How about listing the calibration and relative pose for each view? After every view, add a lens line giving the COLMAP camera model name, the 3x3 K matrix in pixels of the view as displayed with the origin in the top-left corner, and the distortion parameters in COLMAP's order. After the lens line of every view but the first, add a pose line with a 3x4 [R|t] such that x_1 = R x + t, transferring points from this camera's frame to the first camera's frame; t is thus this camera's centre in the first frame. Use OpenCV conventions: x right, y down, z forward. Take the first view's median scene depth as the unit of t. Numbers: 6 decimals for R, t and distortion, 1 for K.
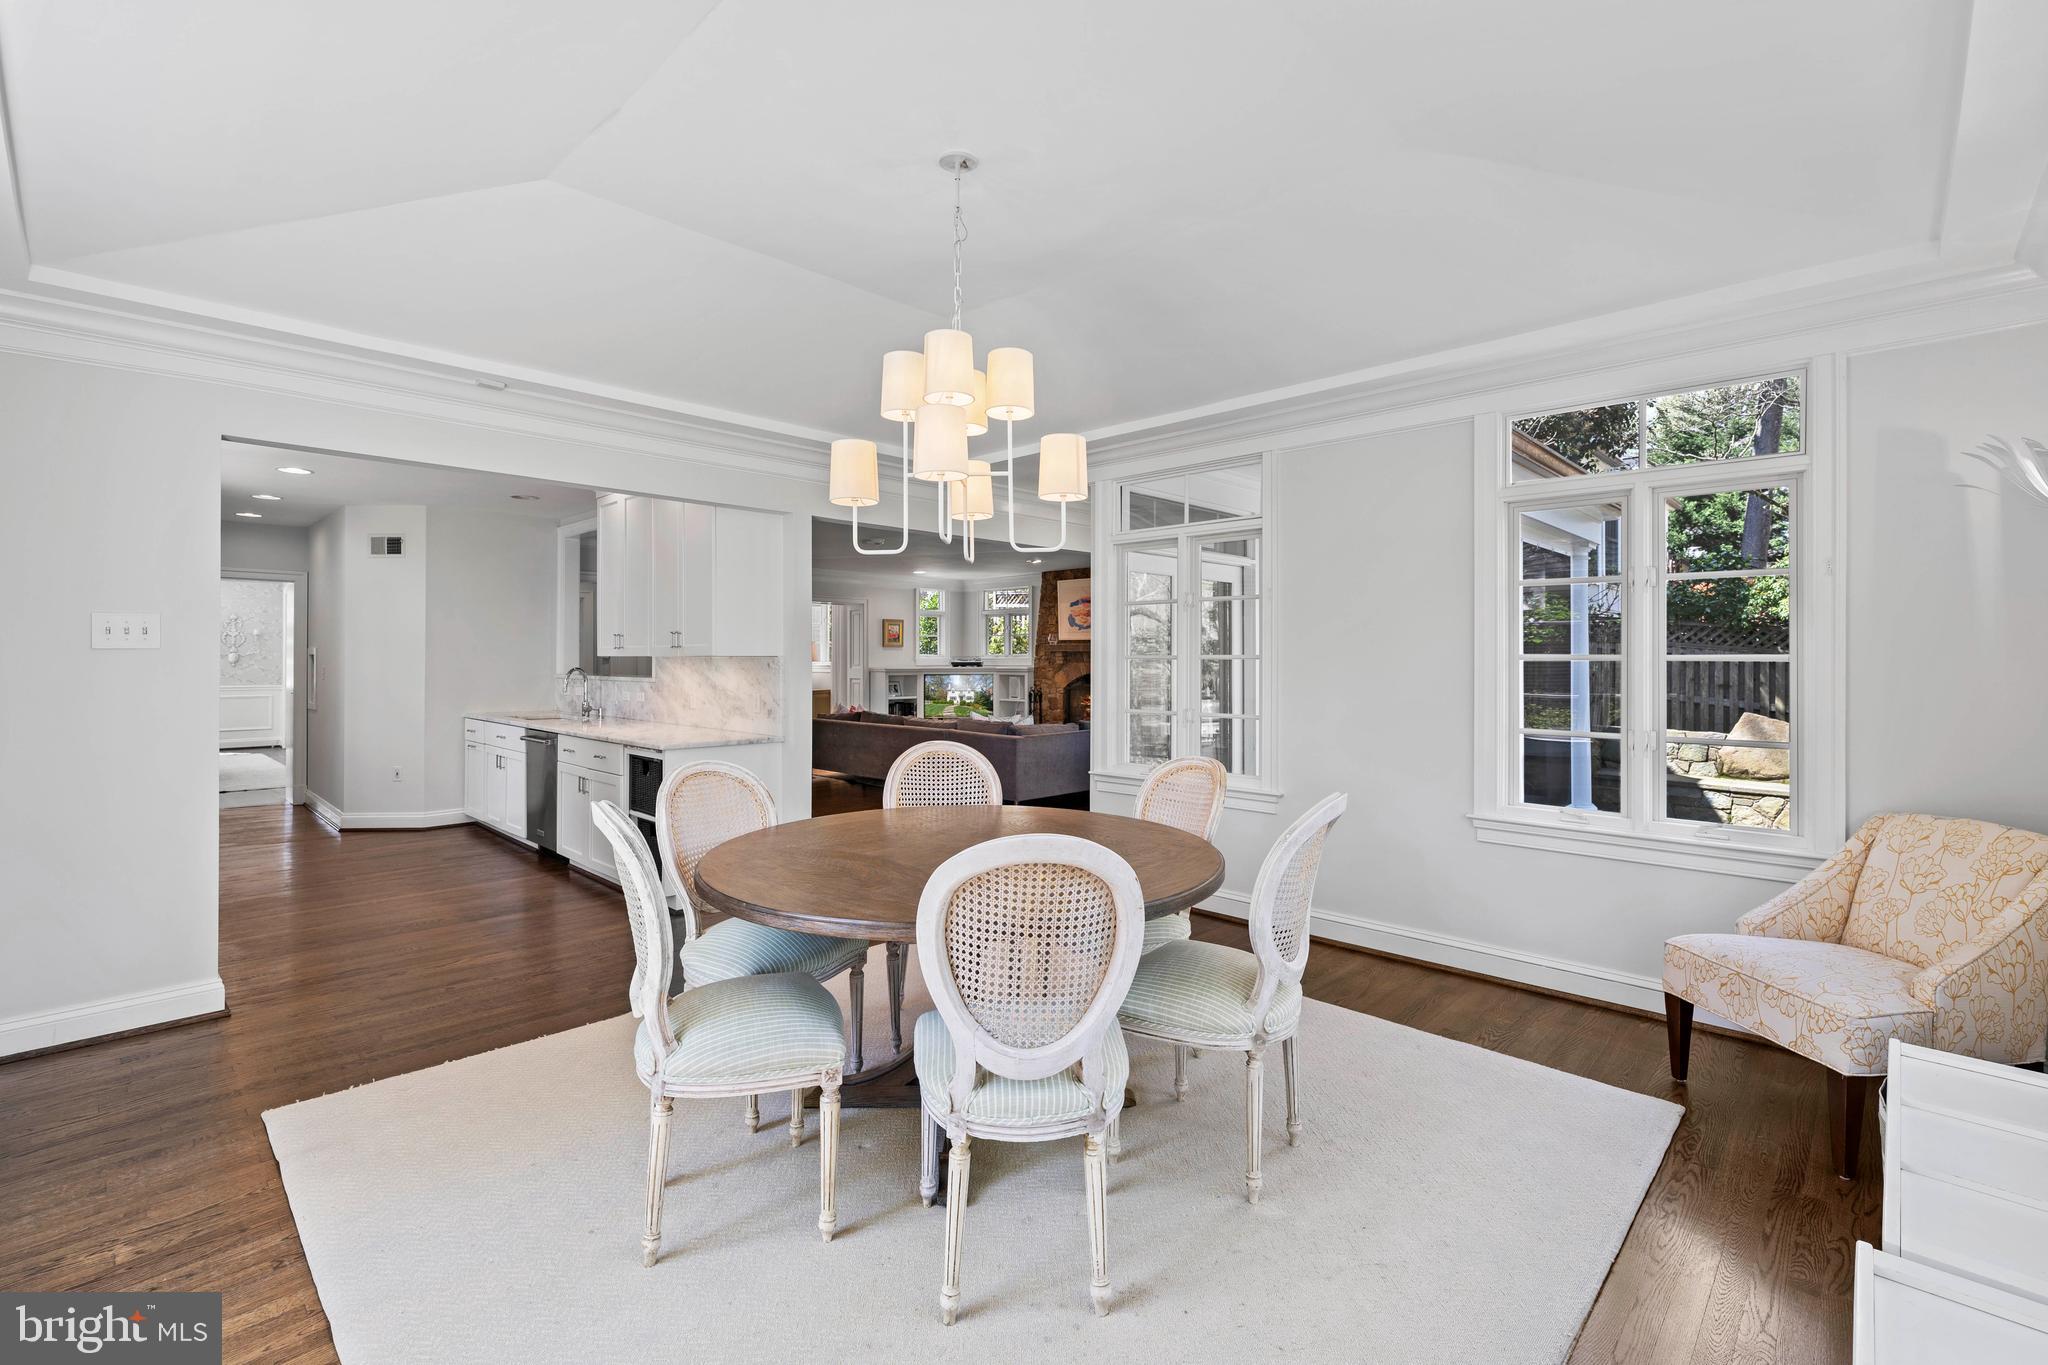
lens RADIAL K [[900.9, 0, 1022.0], [0, 900.9, 659.2], [0, 0, 1]] dist [0.000807, 0.000070]
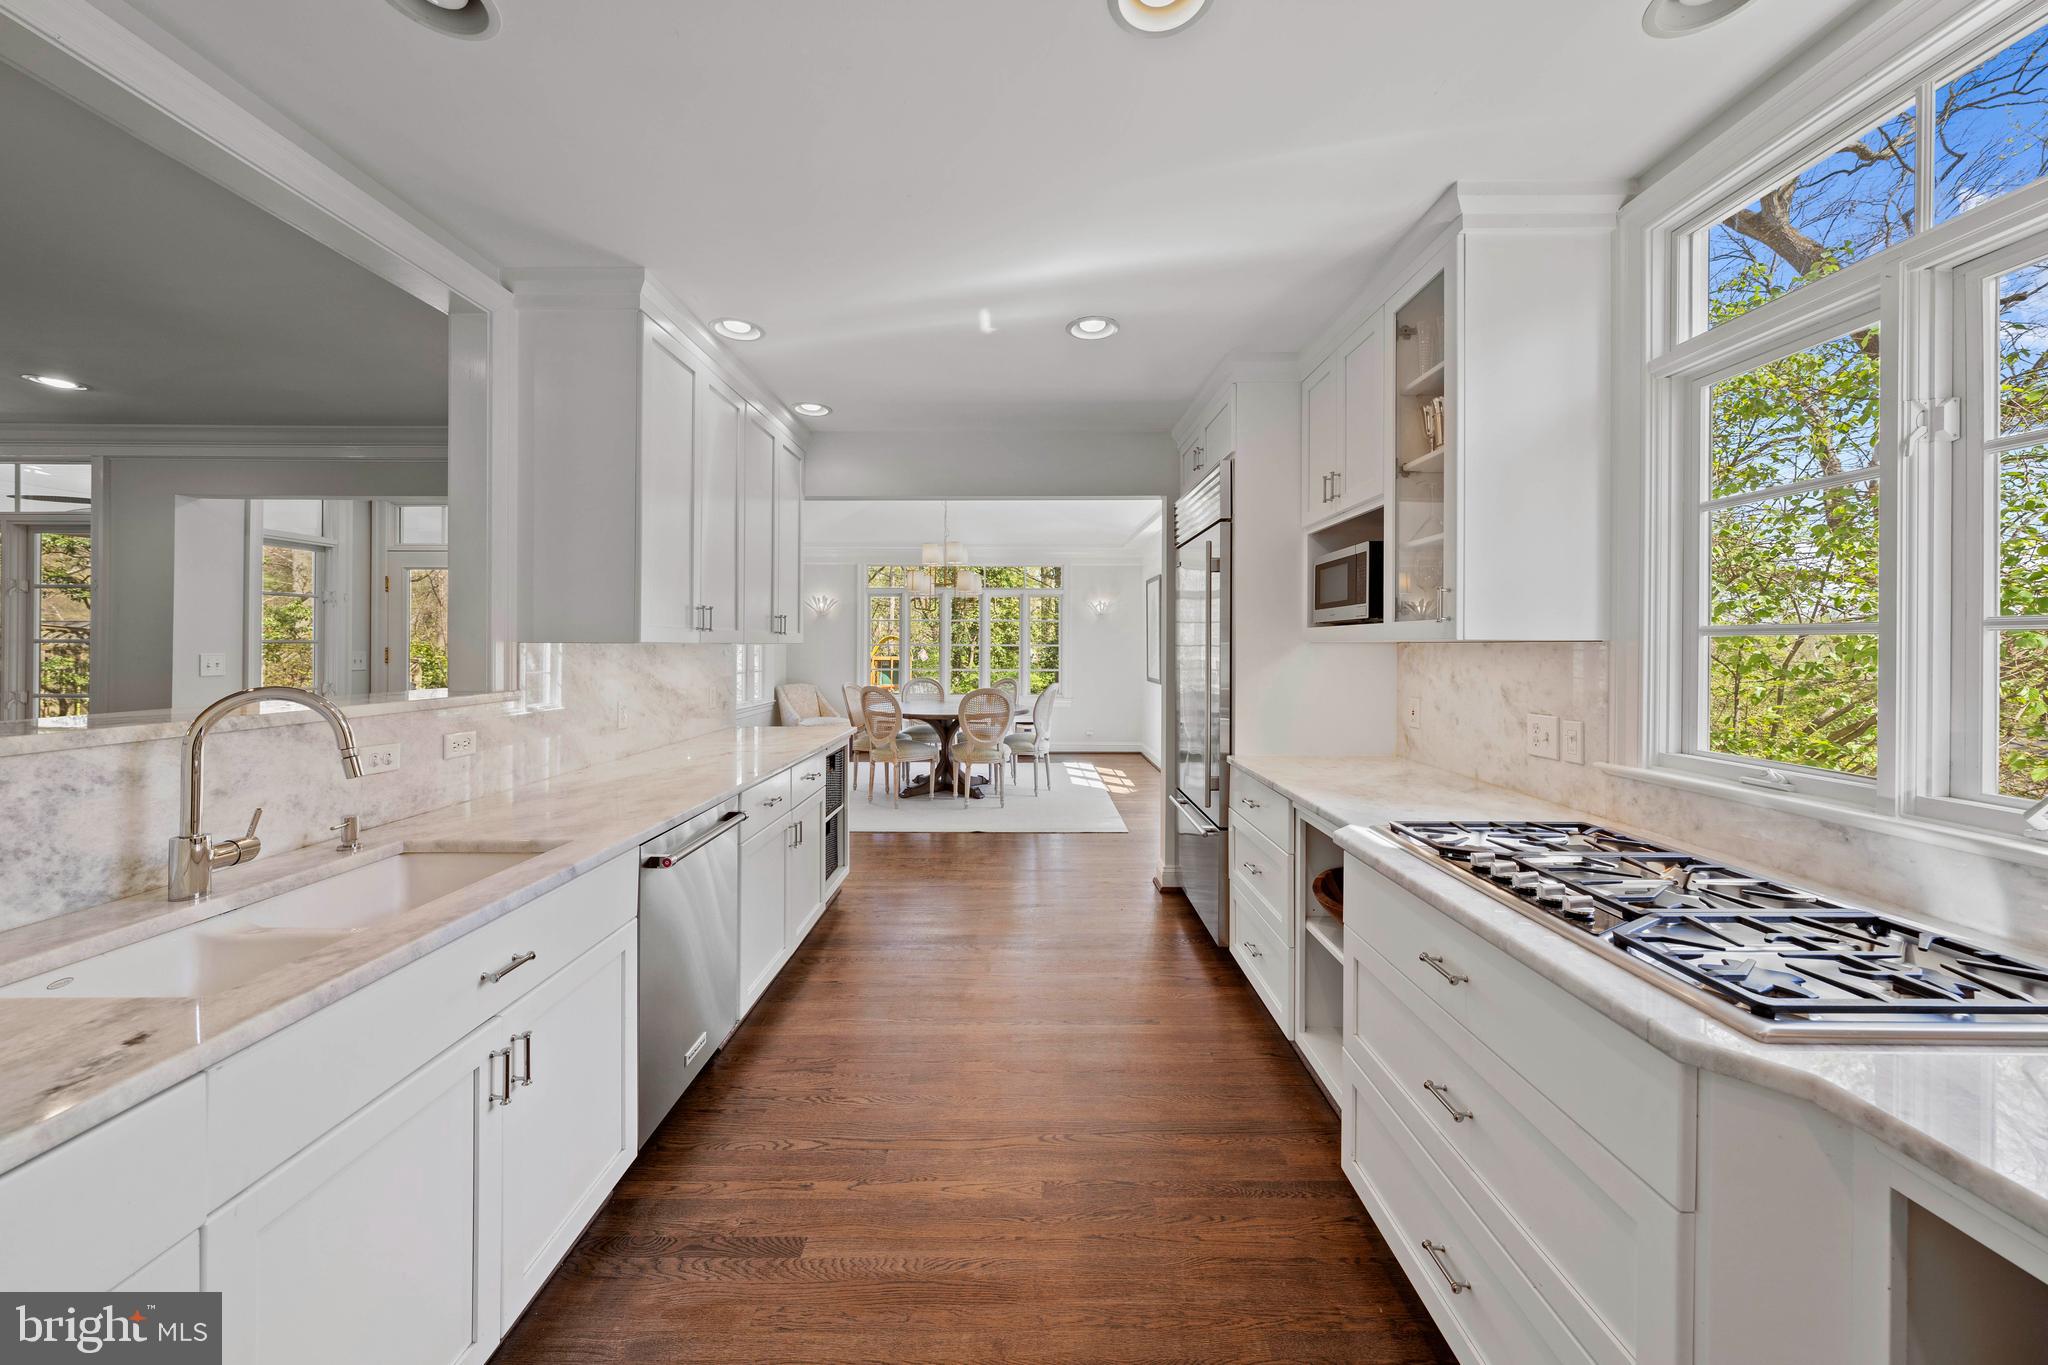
lens RADIAL K [[698.2, 0, 1025.5], [0, 698.2, 646.7], [0, 0, 1]] dist [-0.000076, -0.000022]
pose [[-0.696010, -0.004128, 0.718020, -0.436733], [-0.004176, 0.999990, 0.001701, -0.001081], [-0.718020, -0.001814, -0.696020, 0.555831]]
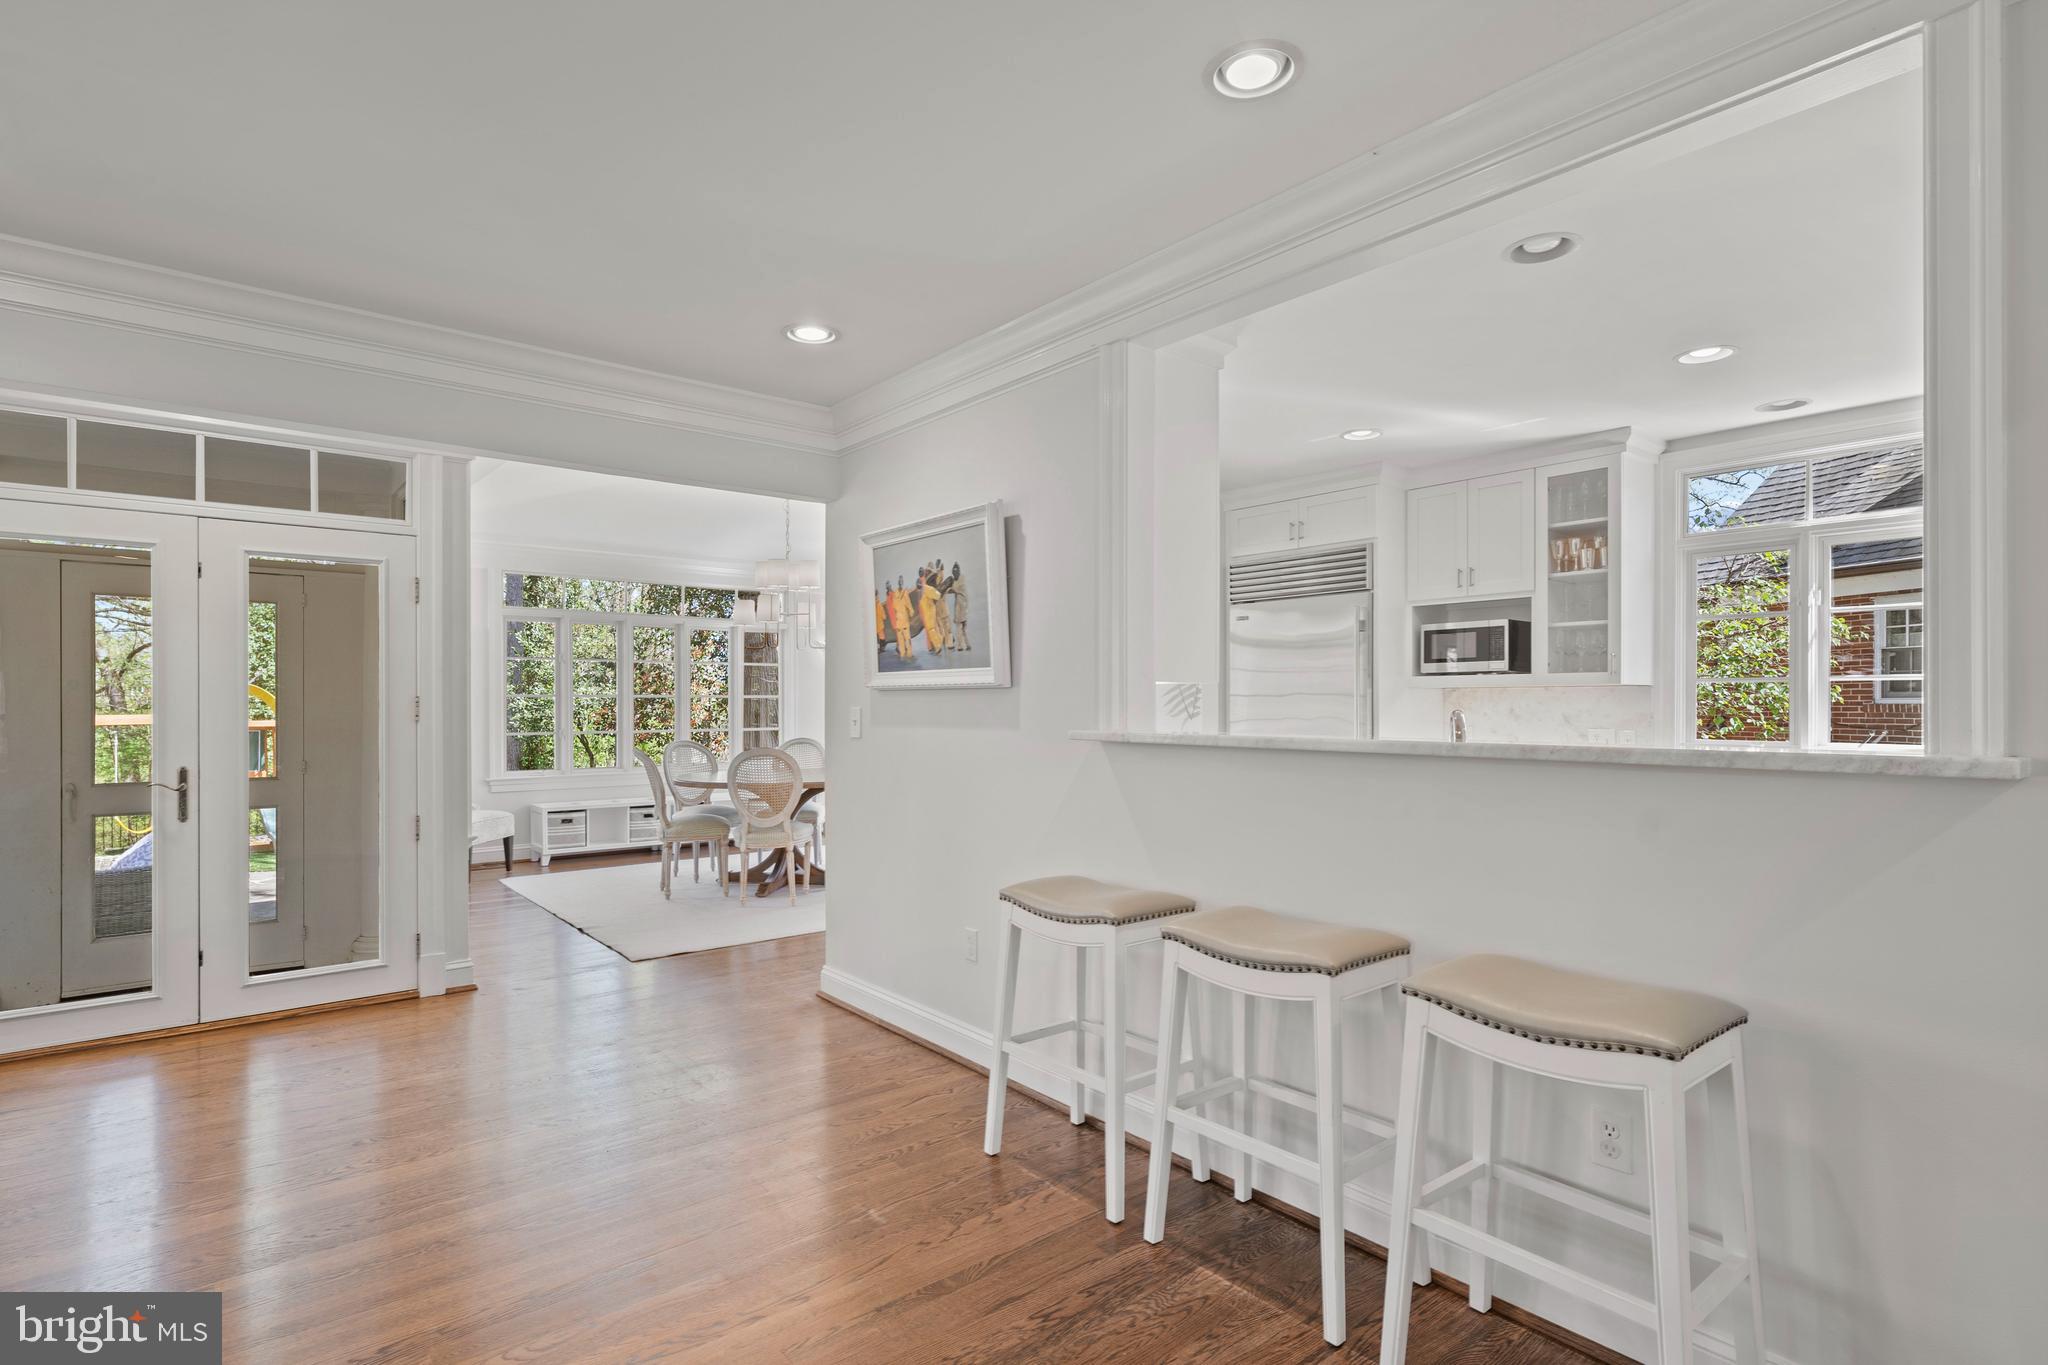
lens RADIAL K [[990.9, 0, 1024.0], [0, 990.9, 682.5], [0, 0, 1]] dist [0.032838, 0.000154]
pose [[-0.995728, -0.002855, 0.092288, -0.197820], [-0.004380, 0.999857, -0.016324, 0.003939], [-0.092228, -0.016659, -0.995599, 0.787624]]
